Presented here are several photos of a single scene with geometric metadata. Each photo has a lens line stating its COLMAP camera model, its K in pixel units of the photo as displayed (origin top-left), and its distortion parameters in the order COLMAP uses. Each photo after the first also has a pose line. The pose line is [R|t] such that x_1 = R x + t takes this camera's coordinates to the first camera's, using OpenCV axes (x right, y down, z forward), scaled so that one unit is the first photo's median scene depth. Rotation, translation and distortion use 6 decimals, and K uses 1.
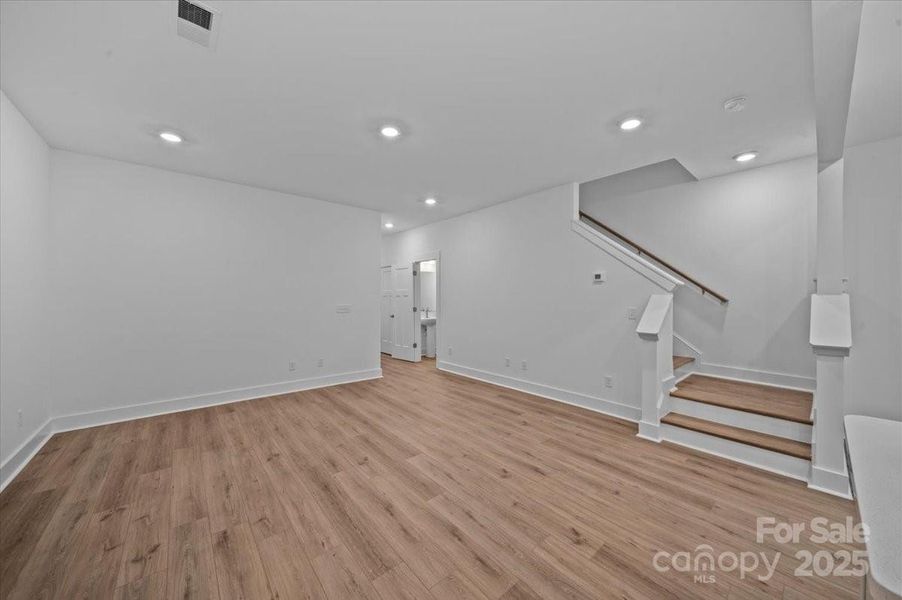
lens RADIAL K [[320.7, 0, 454.3], [0, 320.7, 298.4], [0, 0, 1]] dist [-0.000448, -0.000421]
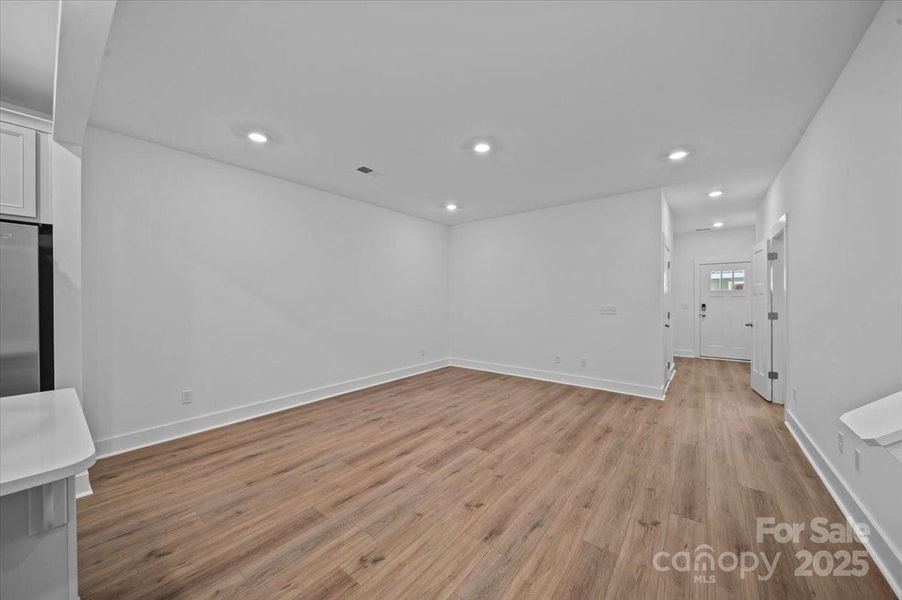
lens RADIAL K [[320.7, 0, 451.0], [0, 320.7, 300.0], [0, 0, 1]] dist [-0.000448, -0.000421]
pose [[0.192811, 0.000741, -0.981236, 0.825333], [0.004142, 0.999990, 0.001569, -0.000790], [0.981227, -0.004367, 0.192807, 0.654575]]
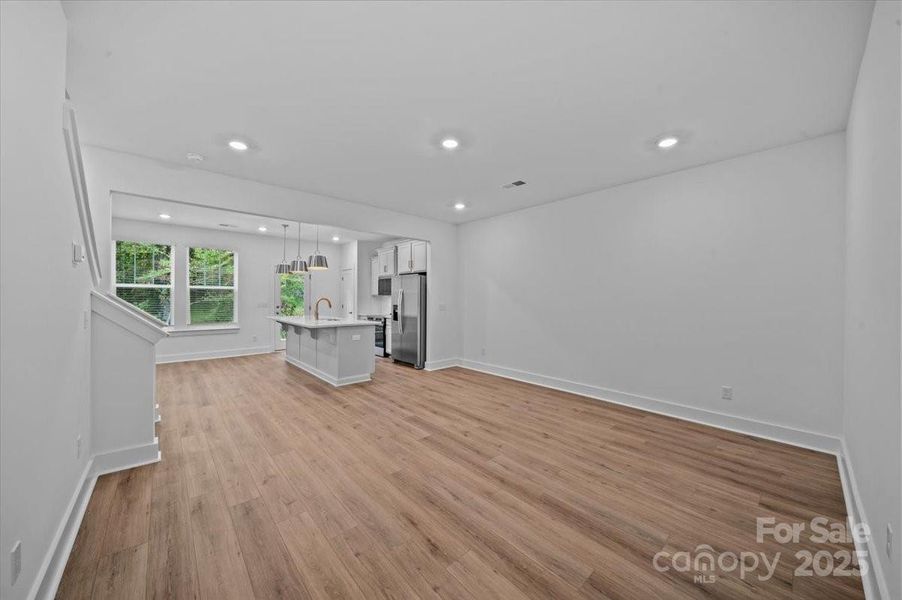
lens RADIAL K [[320.7, 0, 450.3], [0, 320.7, 299.4], [0, 0, 1]] dist [-0.000448, -0.000421]
pose [[-0.999844, -0.008130, -0.015697, -0.181285], [-0.008153, 0.999966, 0.001356, 0.001288], [0.015685, 0.001484, -0.999876, 1.992368]]
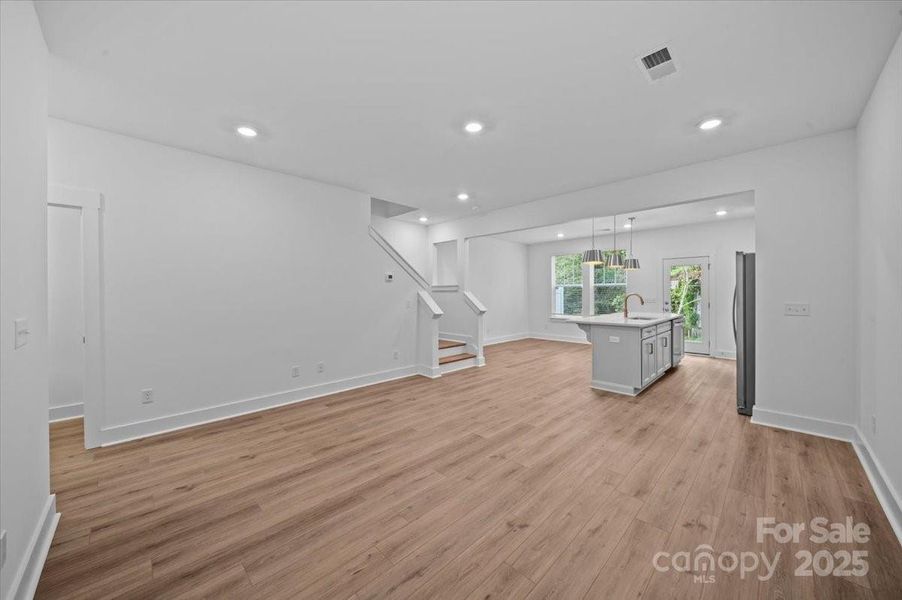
lens RADIAL K [[320.7, 0, 451.9], [0, 320.7, 295.1], [0, 0, 1]] dist [-0.000448, -0.000421]
pose [[-0.069447, -0.007293, 0.997559, -1.146904], [0.004510, 0.999961, 0.007624, -0.006668], [-0.997575, 0.005029, -0.069411, 1.094413]]
